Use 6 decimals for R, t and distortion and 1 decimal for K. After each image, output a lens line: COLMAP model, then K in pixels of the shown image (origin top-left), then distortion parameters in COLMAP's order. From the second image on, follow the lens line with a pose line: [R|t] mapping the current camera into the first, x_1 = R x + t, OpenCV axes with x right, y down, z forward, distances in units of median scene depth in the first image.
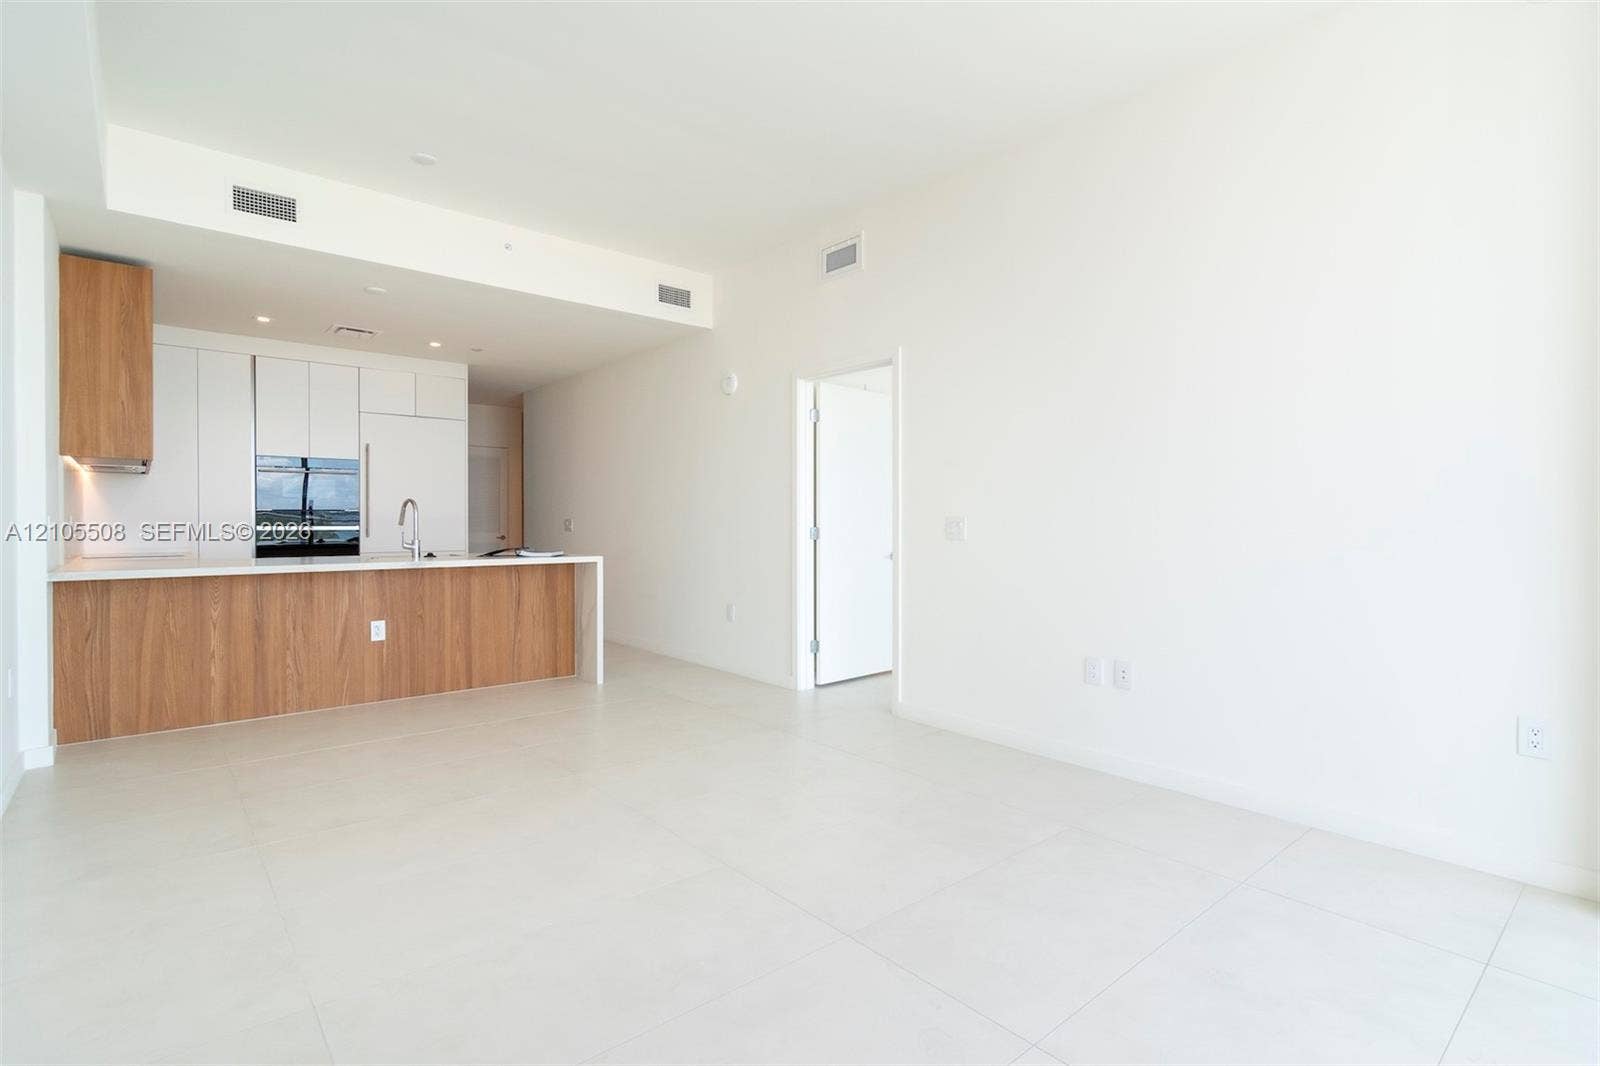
lens RADIAL K [[765.8, 0, 805.3], [0, 765.8, 528.9], [0, 0, 1]] dist [-0.008042, 0.002714]
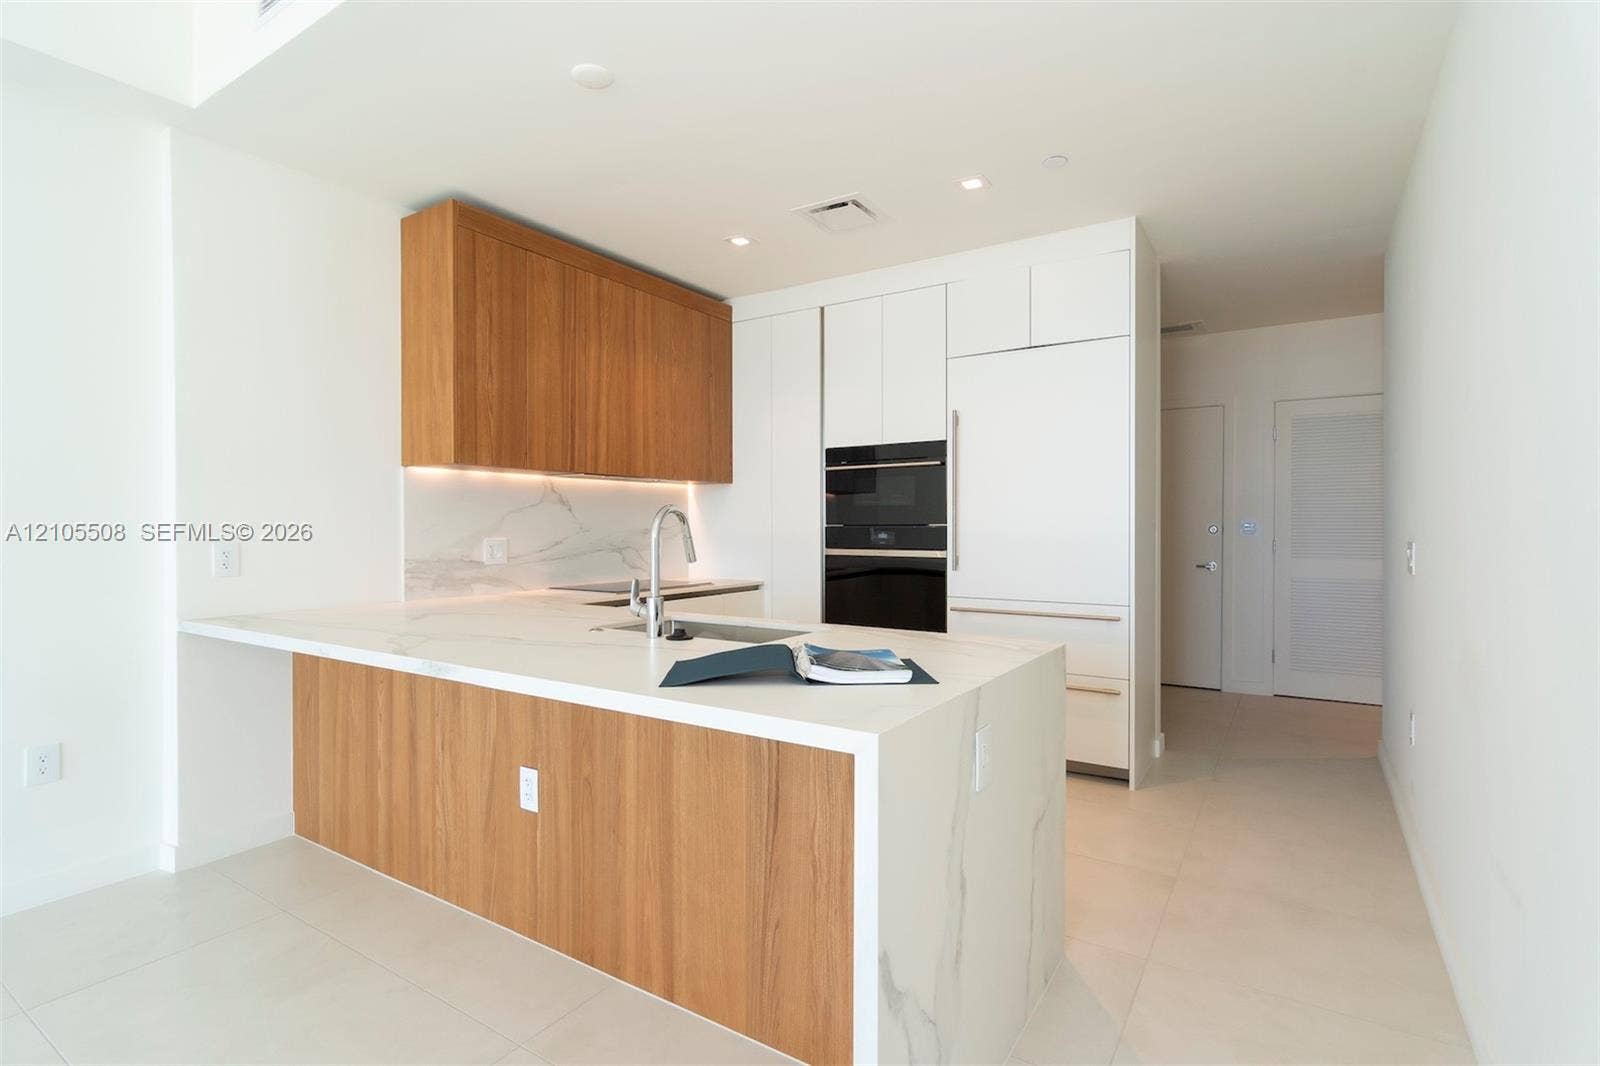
lens RADIAL K [[765.8, 0, 805.9], [0, 765.8, 533.0], [0, 0, 1]] dist [-0.008042, 0.002714]
pose [[0.285486, 0.007270, -0.958355, -0.059614], [-0.006813, 0.999961, 0.005556, -0.027069], [0.958359, 0.004943, 0.285524, 0.994016]]
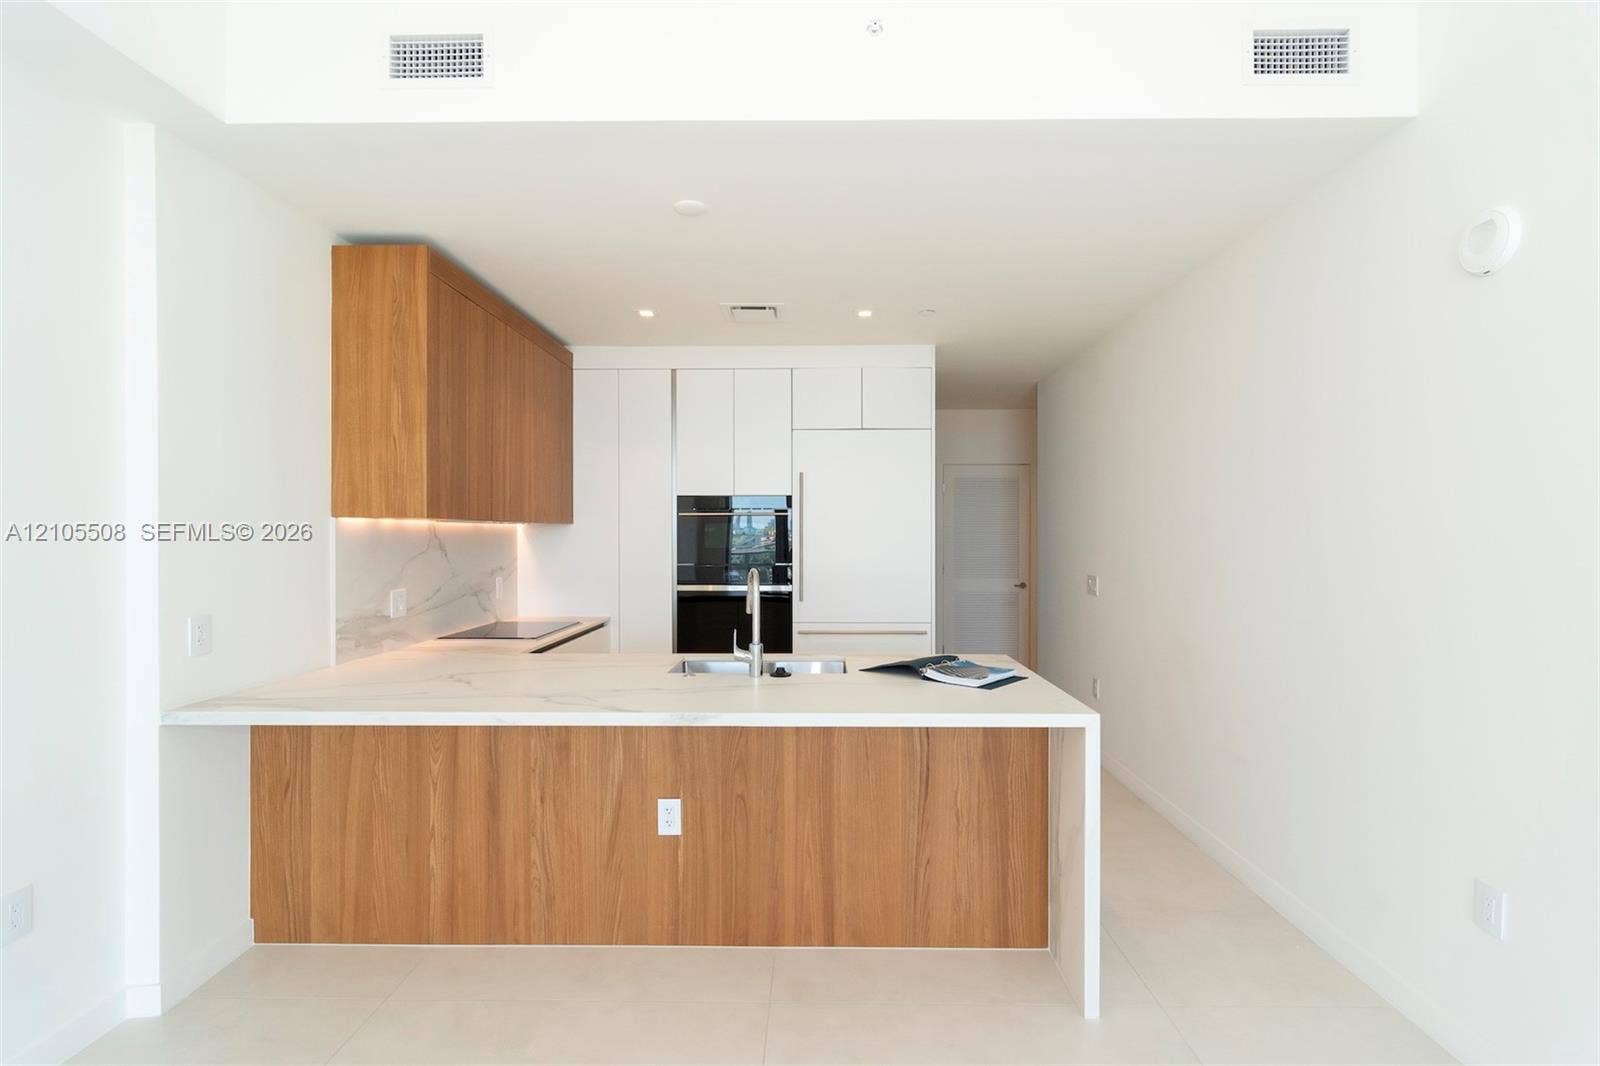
lens RADIAL K [[765.8, 0, 809.3], [0, 765.8, 538.8], [0, 0, 1]] dist [-0.008042, 0.002714]
pose [[0.747871, 0.001234, -0.663843, -0.115914], [-0.004495, 0.999985, -0.003205, -0.062938], [0.663829, 0.005381, 0.747865, 0.633322]]
